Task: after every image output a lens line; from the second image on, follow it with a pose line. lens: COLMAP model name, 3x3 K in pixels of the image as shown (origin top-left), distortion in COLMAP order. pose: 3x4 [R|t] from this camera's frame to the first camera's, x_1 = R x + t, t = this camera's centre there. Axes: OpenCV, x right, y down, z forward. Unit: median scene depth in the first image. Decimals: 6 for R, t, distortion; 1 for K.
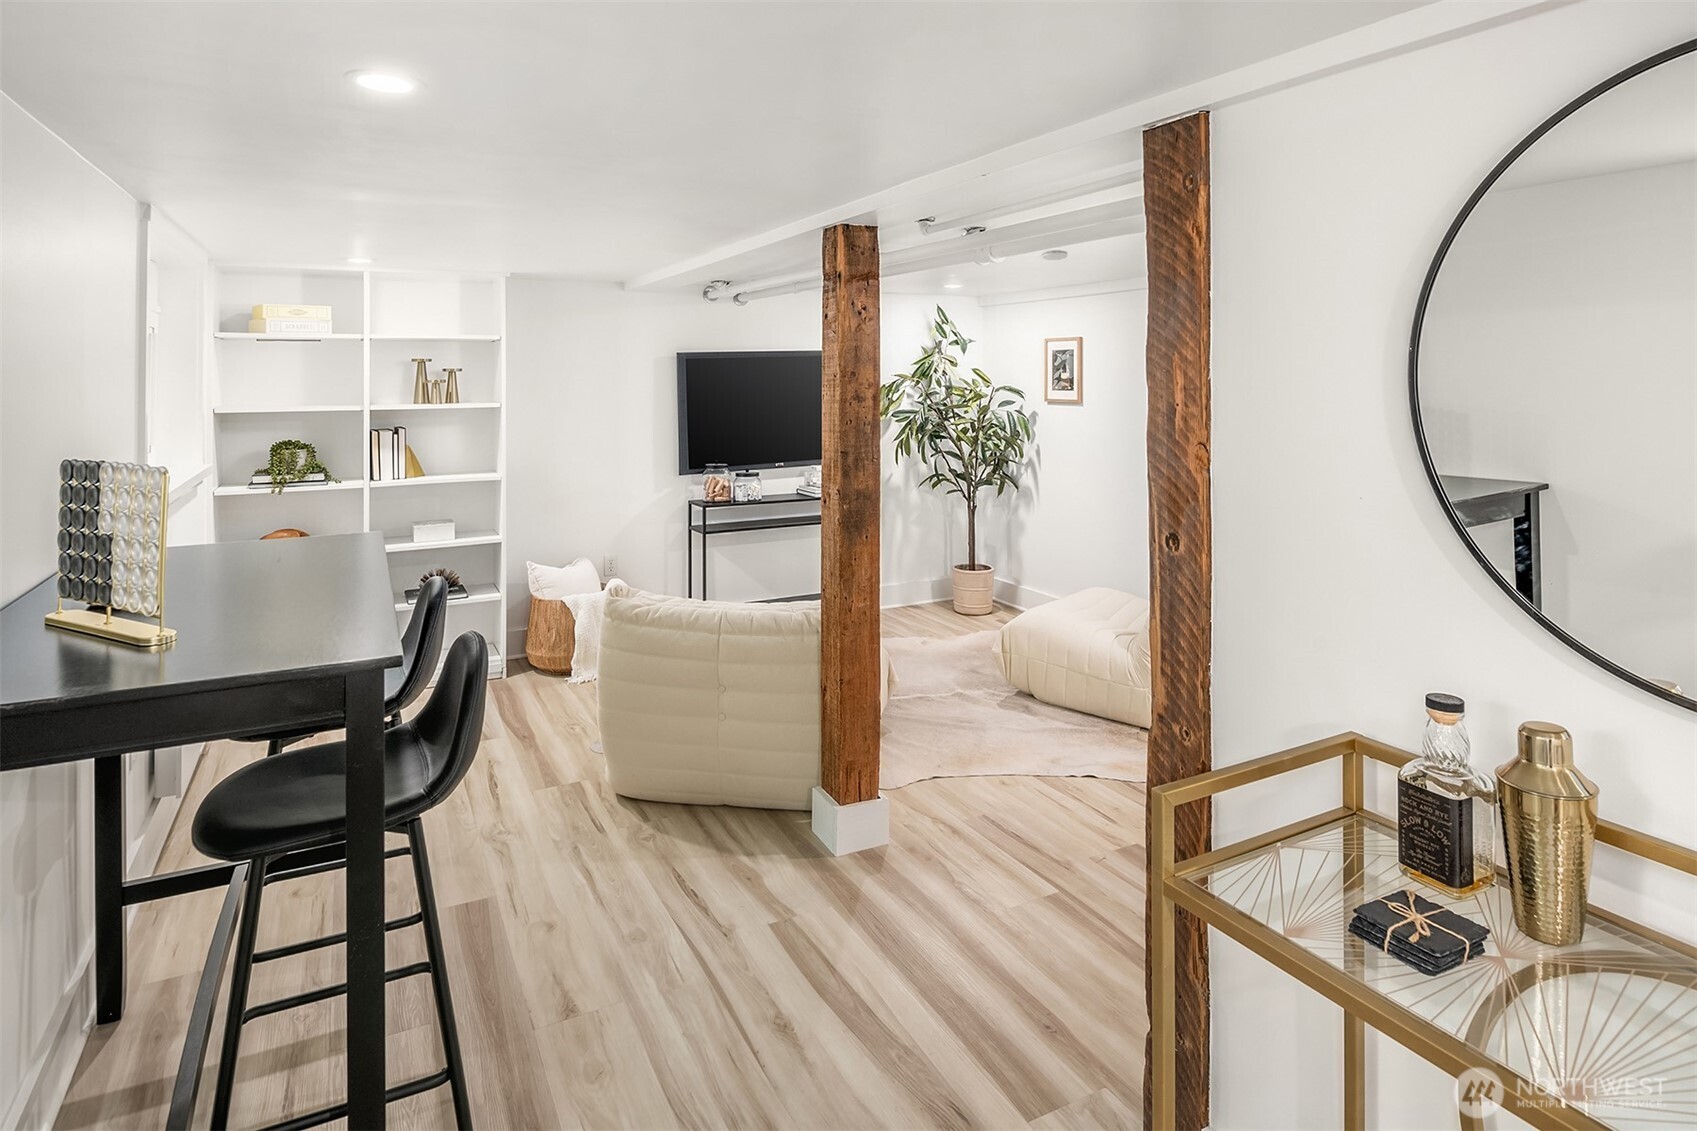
lens RADIAL K [[925.4, 0, 865.9], [0, 925.4, 379.3], [0, 0, 1]] dist [-0.001221, -0.000569]
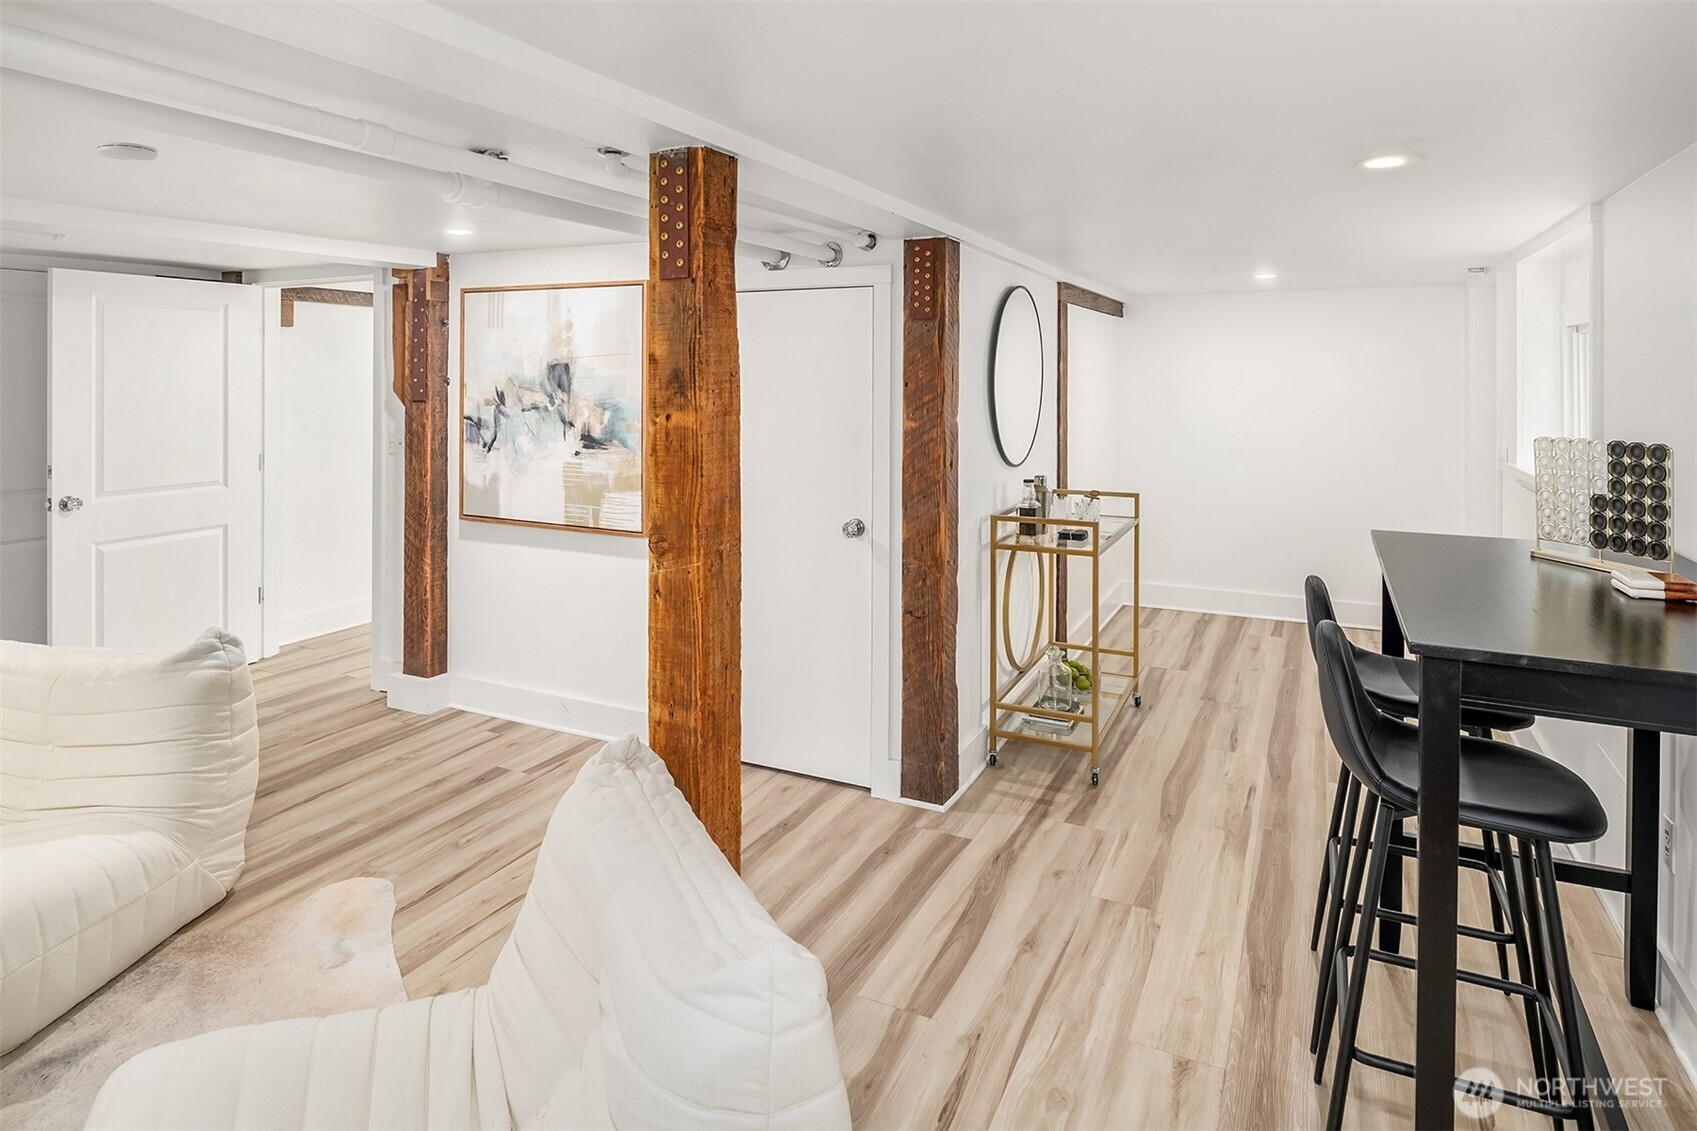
lens RADIAL K [[958.8, 0, 855.0], [0, 958.8, 375.8], [0, 0, 1]] dist [-0.001919, -0.001454]
pose [[-0.577105, 0.003202, 0.816663, -0.780022], [0.000604, 0.999994, -0.003494, 0.003185], [-0.816670, -0.001523, -0.577104, 1.555132]]
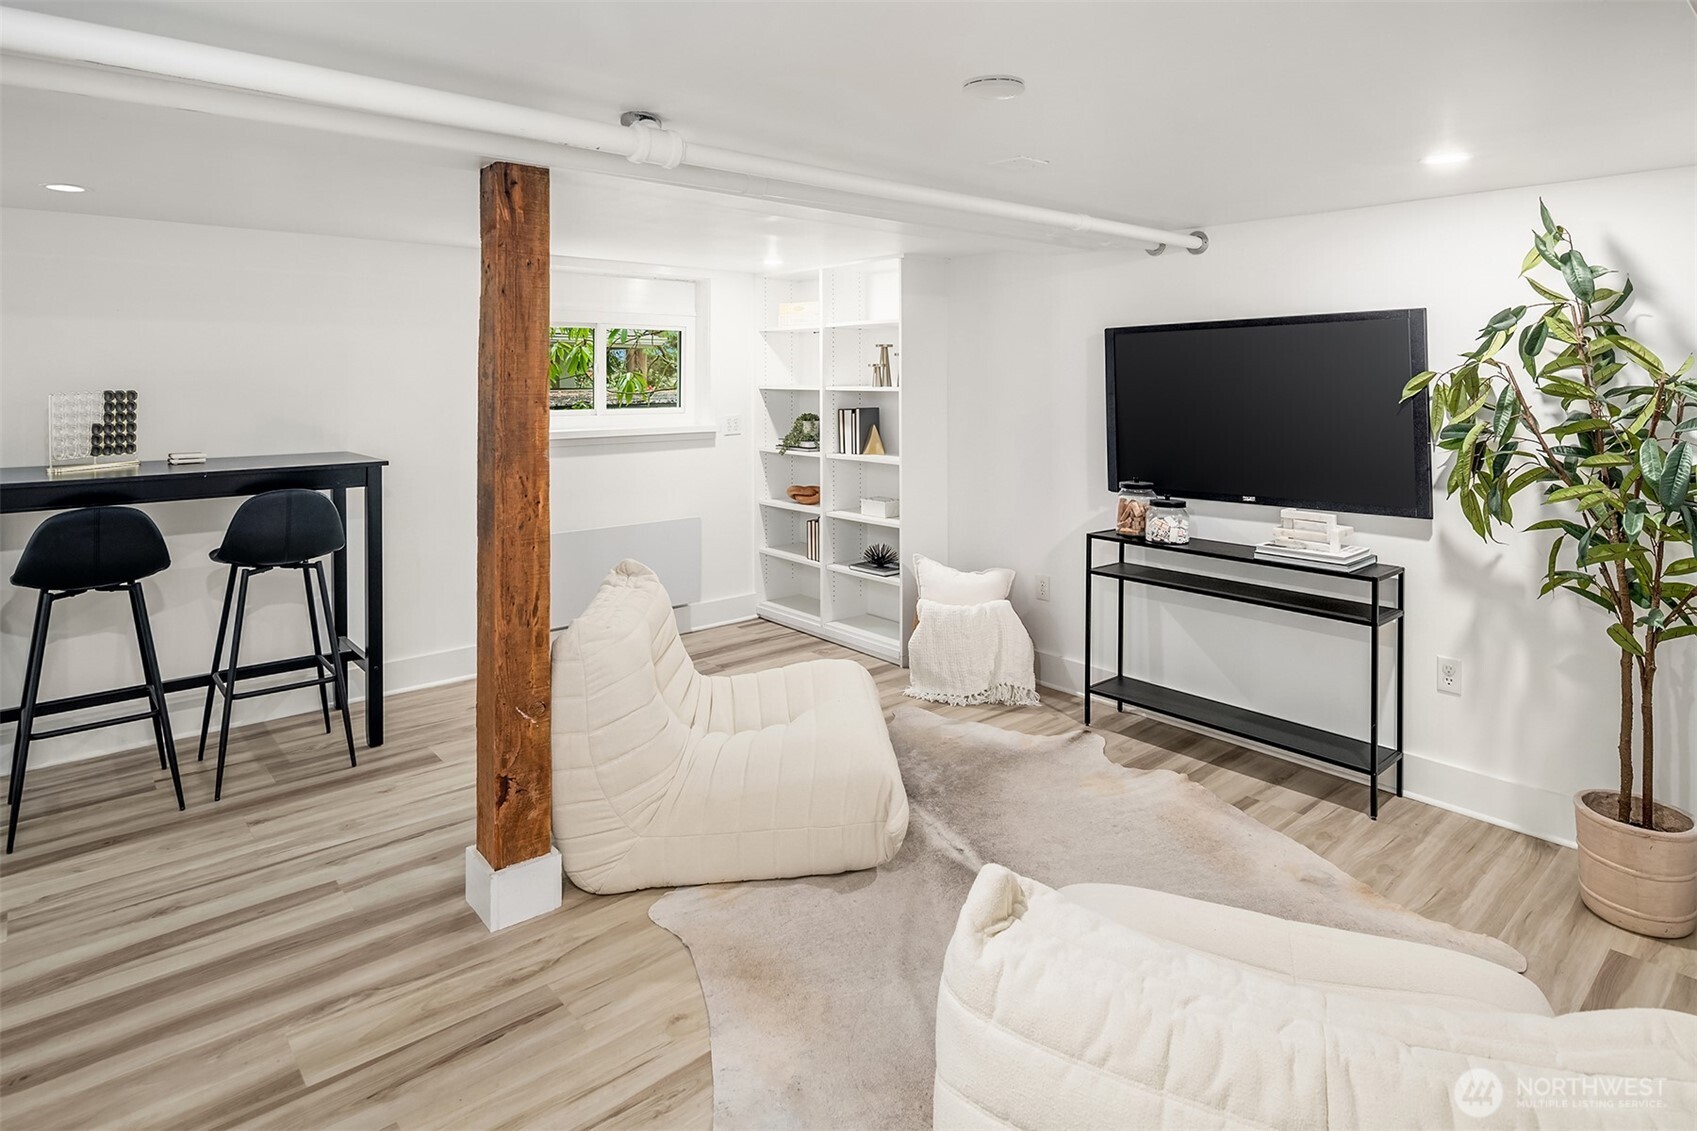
lens RADIAL K [[958.8, 0, 855.0], [0, 958.8, 375.8], [0, 0, 1]] dist [-0.001919, -0.001454]
pose [[0.232188, 0.006137, -0.972652, 1.054793], [-0.009424, 0.999947, 0.004059, 0.018118], [0.972625, 0.008224, 0.232234, 1.302583]]
